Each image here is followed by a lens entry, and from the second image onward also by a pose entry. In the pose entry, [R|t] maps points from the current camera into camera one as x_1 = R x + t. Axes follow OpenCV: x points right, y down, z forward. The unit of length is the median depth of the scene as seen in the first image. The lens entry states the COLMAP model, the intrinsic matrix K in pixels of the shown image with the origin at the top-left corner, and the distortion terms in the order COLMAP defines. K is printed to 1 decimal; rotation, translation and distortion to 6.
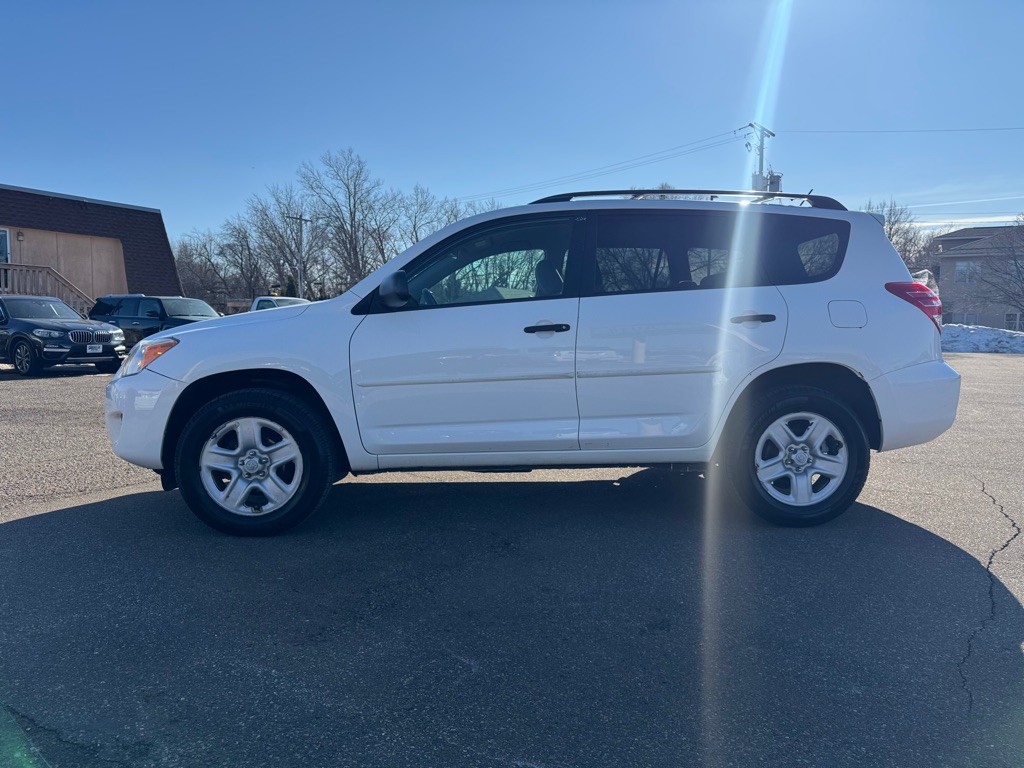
lens RADIAL K [[721.6, 0, 512.0], [0, 721.6, 384.0], [0, 0, 1]] dist [0.118628, -0.172114]
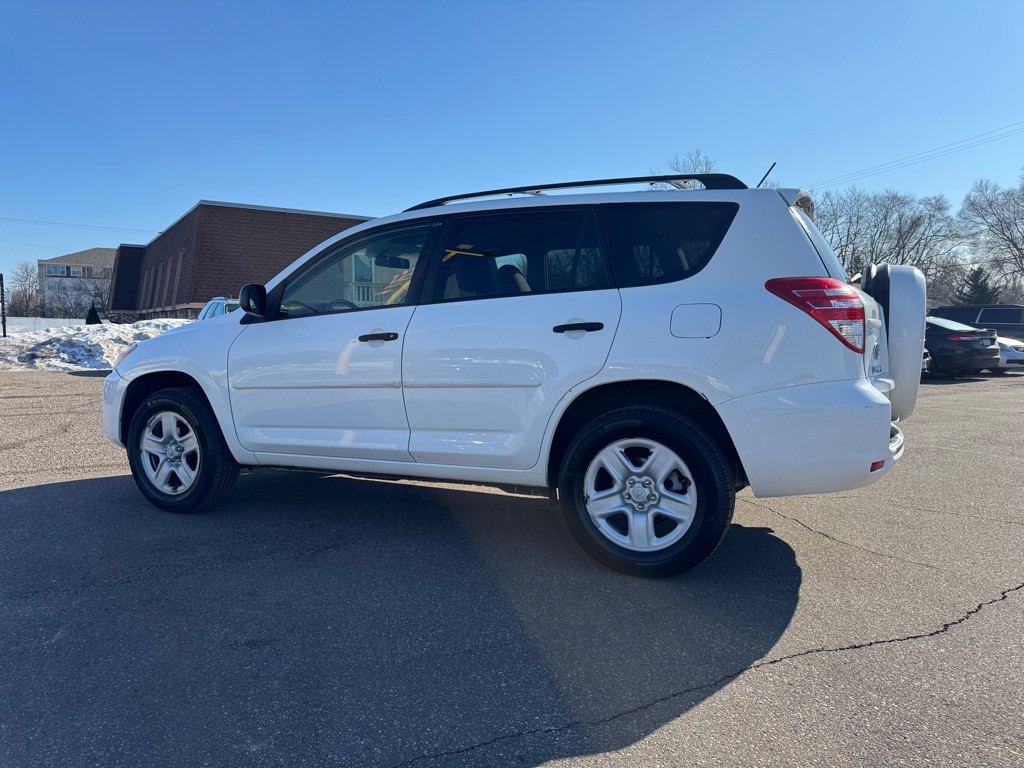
lens RADIAL K [[716.2, 0, 512.0], [0, 716.2, 384.0], [0, 0, 1]] dist [0.116169, -0.139921]
pose [[0.879488, 0.032419, -0.474815, 0.672344], [-0.033543, 0.999419, 0.006106, -0.024395], [0.474737, 0.010556, 0.880064, 0.211484]]
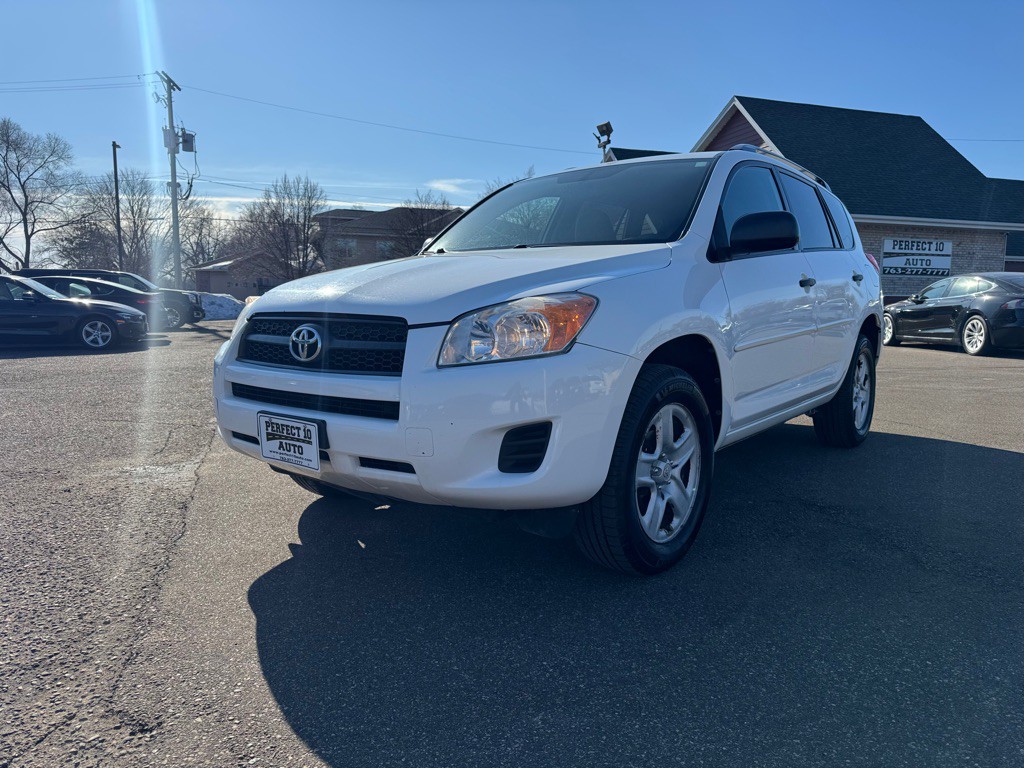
lens RADIAL K [[716.2, 0, 512.0], [0, 716.2, 384.0], [0, 0, 1]] dist [0.116169, -0.139921]
pose [[0.668005, -0.088883, 0.738829, -0.945659], [0.057625, 0.996039, 0.067725, -0.029432], [-0.741922, -0.002665, 0.670481, 0.620983]]
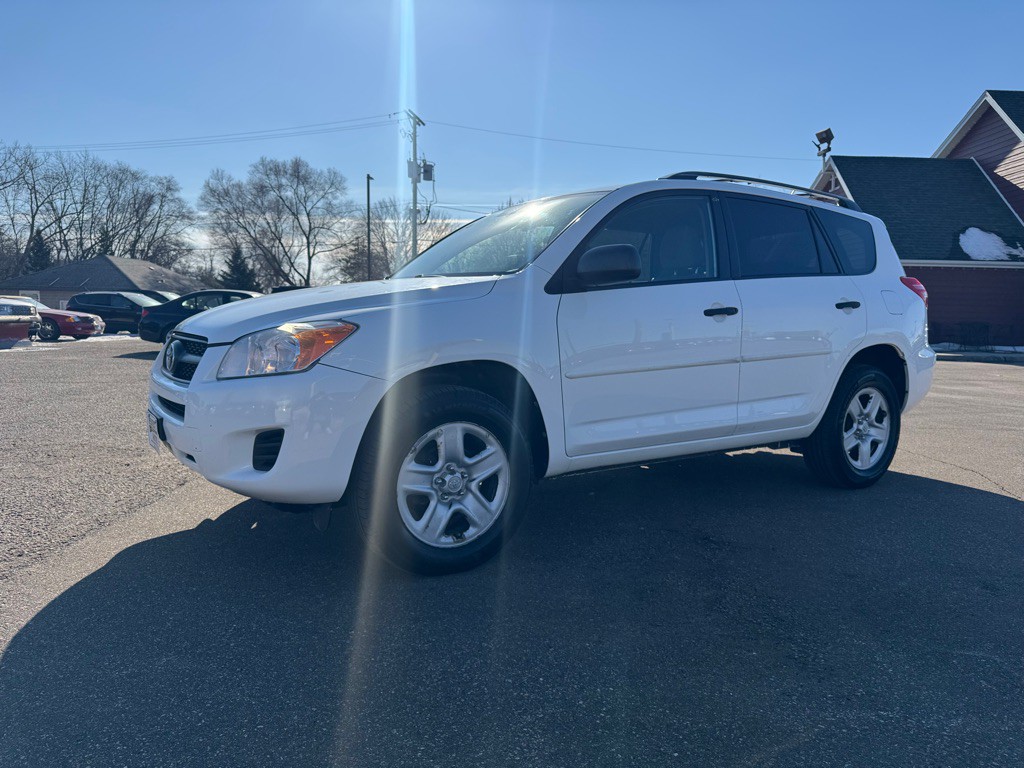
lens RADIAL K [[721.6, 0, 512.0], [0, 721.6, 384.0], [0, 0, 1]] dist [0.118628, -0.172114]
pose [[0.870335, -0.038009, 0.490991, -0.662150], [0.024606, 0.999128, 0.033729, -0.019668], [-0.491845, -0.017275, 0.870512, 0.283249]]
